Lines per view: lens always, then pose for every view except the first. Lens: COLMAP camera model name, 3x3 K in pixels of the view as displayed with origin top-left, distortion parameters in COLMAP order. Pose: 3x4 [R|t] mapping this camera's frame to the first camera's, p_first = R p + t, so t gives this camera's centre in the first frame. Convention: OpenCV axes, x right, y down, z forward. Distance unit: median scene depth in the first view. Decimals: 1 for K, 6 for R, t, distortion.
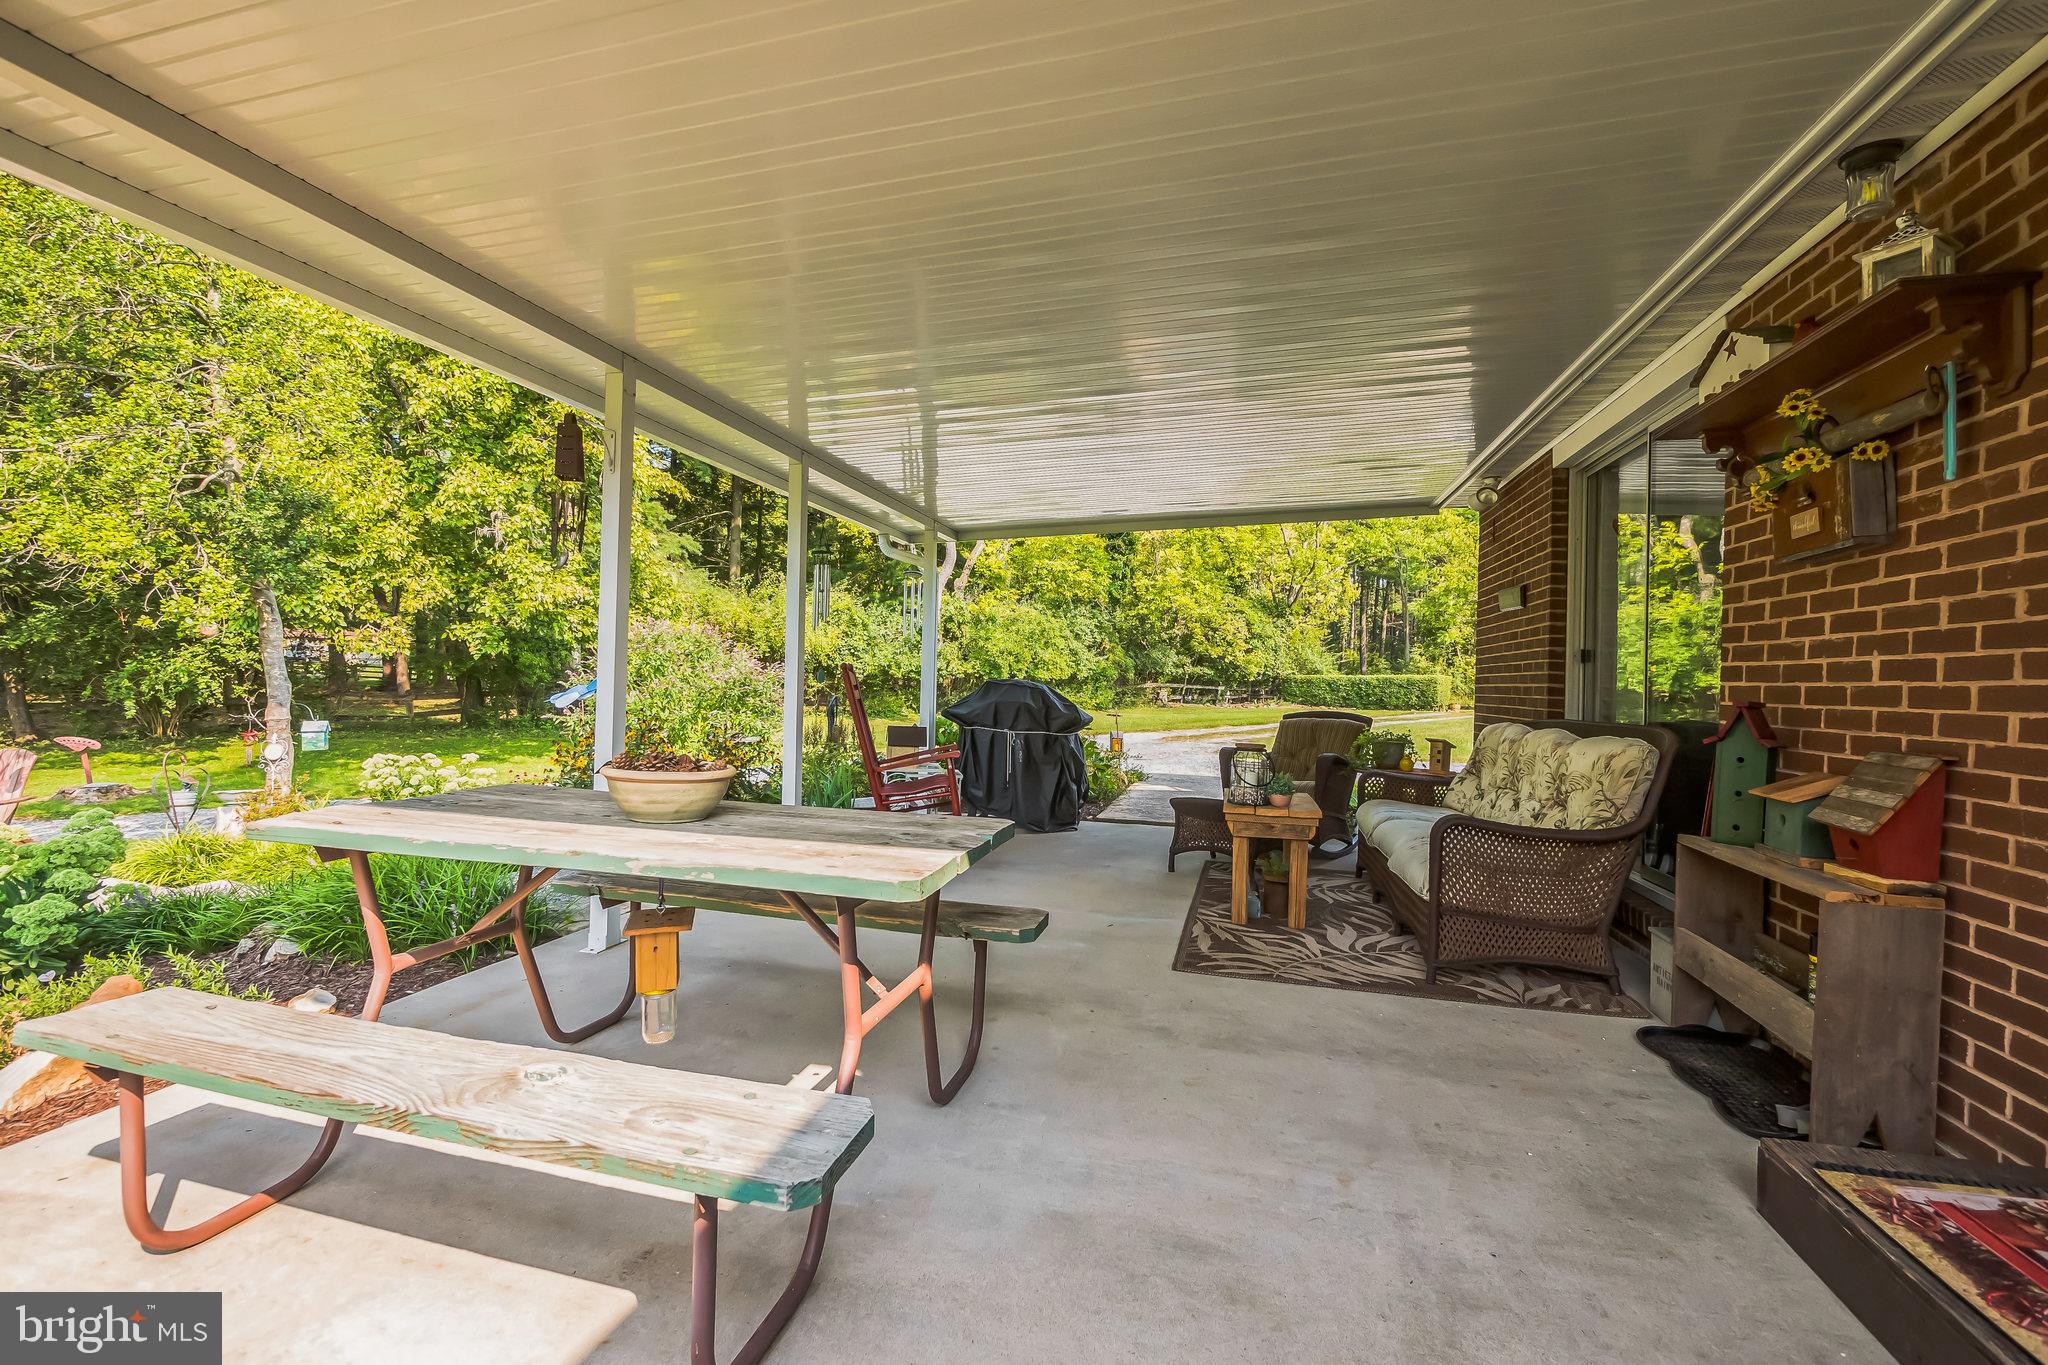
lens RADIAL K [[896.7, 0, 1024.0], [0, 896.7, 682.5], [0, 0, 1]] dist [-0.001927, -0.000022]
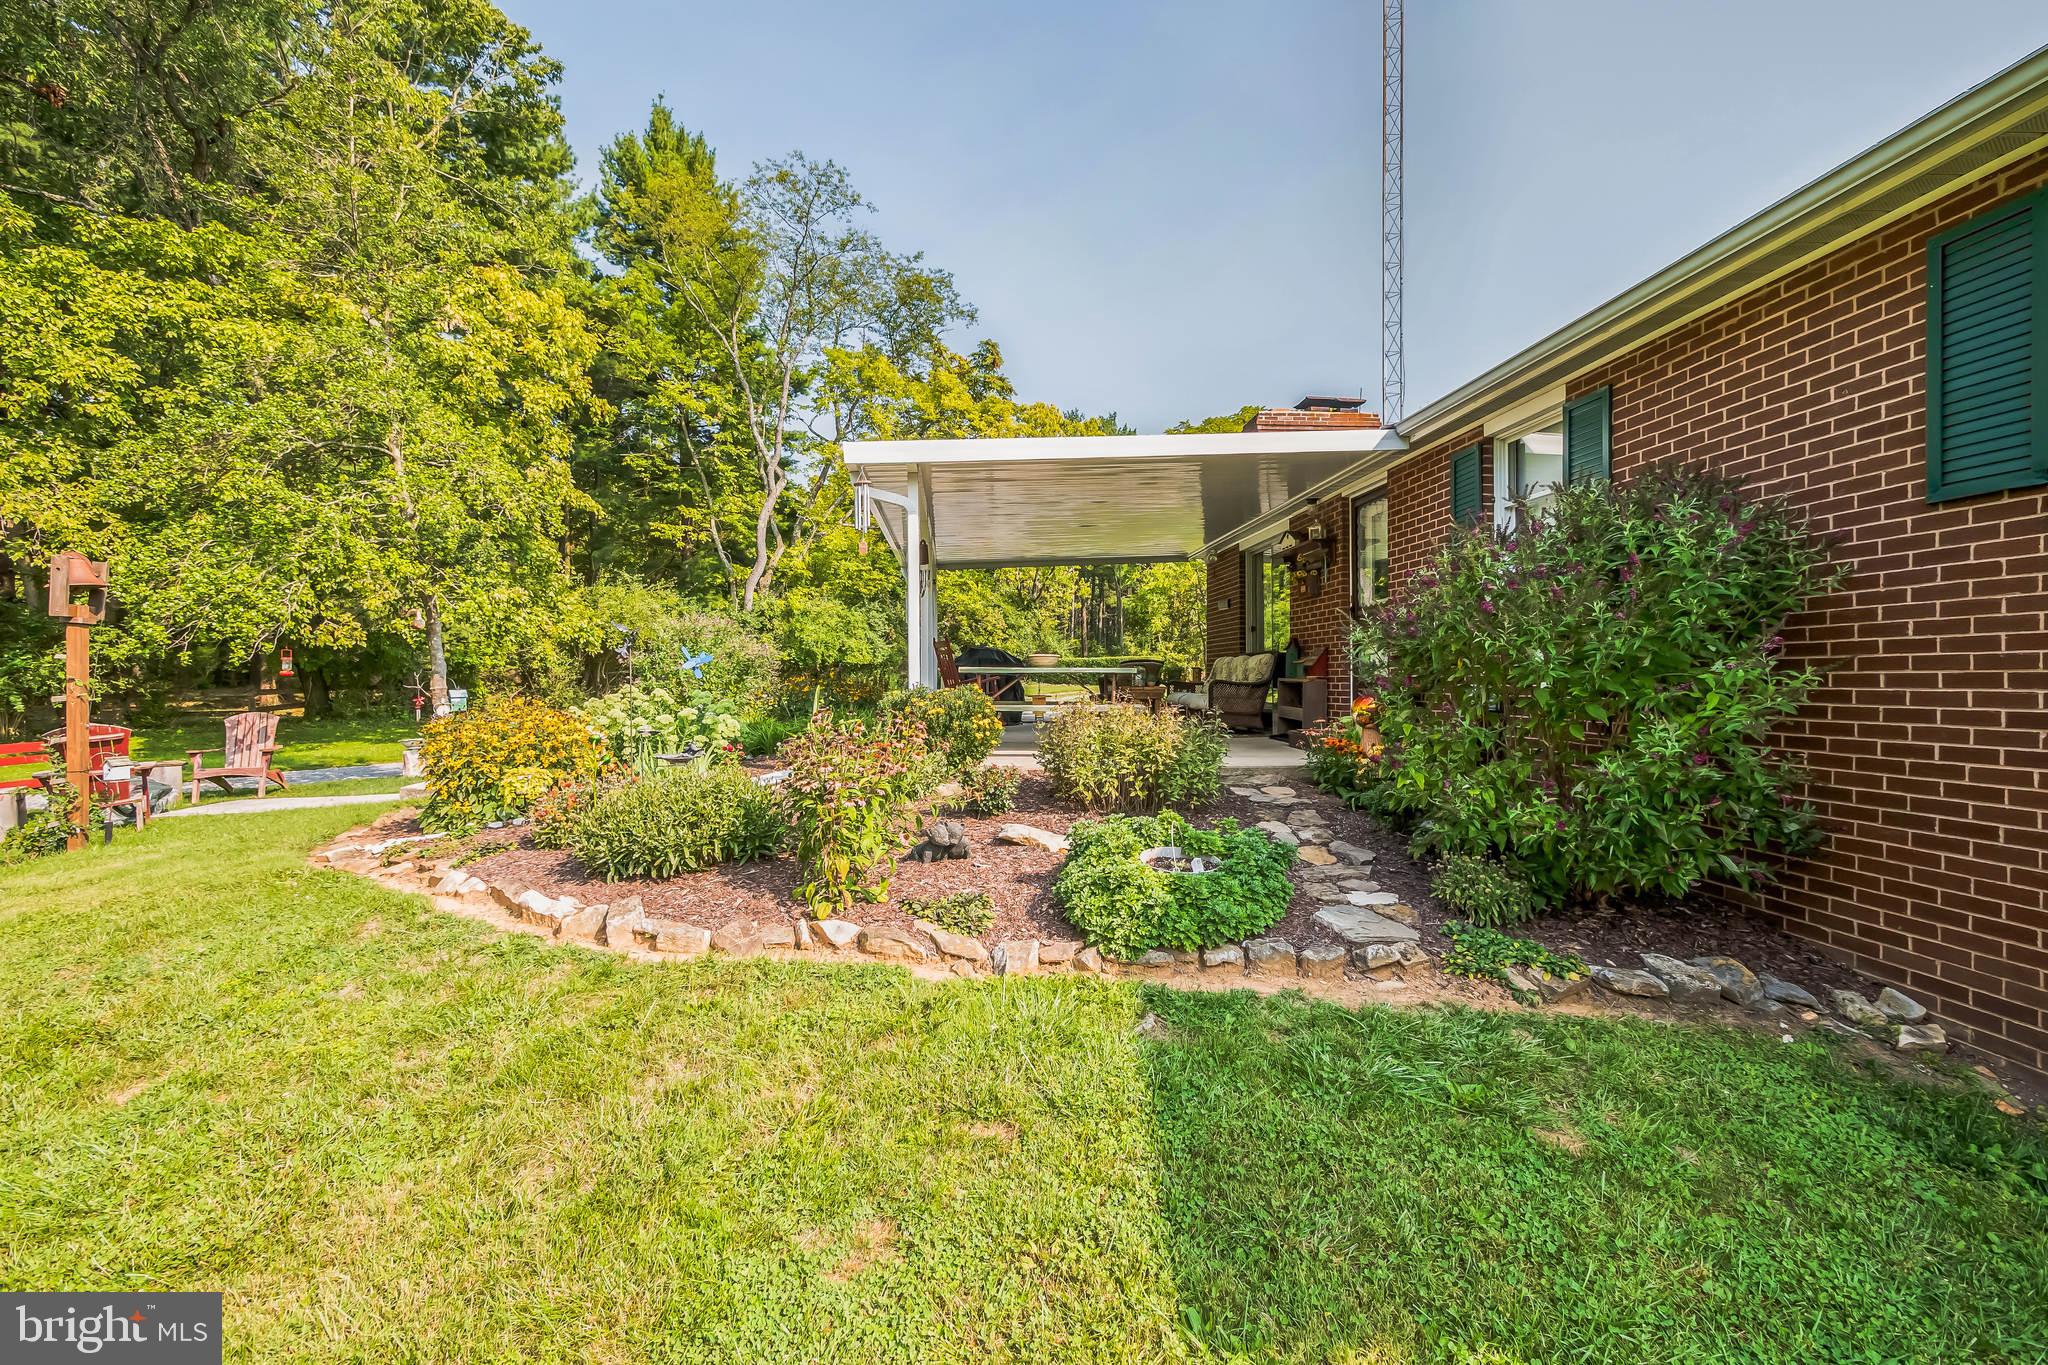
lens RADIAL K [[896.7, 0, 1024.0], [0, 896.7, 682.5], [0, 0, 1]] dist [-0.001927, -0.000022]
pose [[0.952431, -0.027744, 0.303488, -0.117444], [0.025256, 0.999608, 0.012122, 0.011720], [-0.303705, -0.003881, 0.952758, -0.187566]]
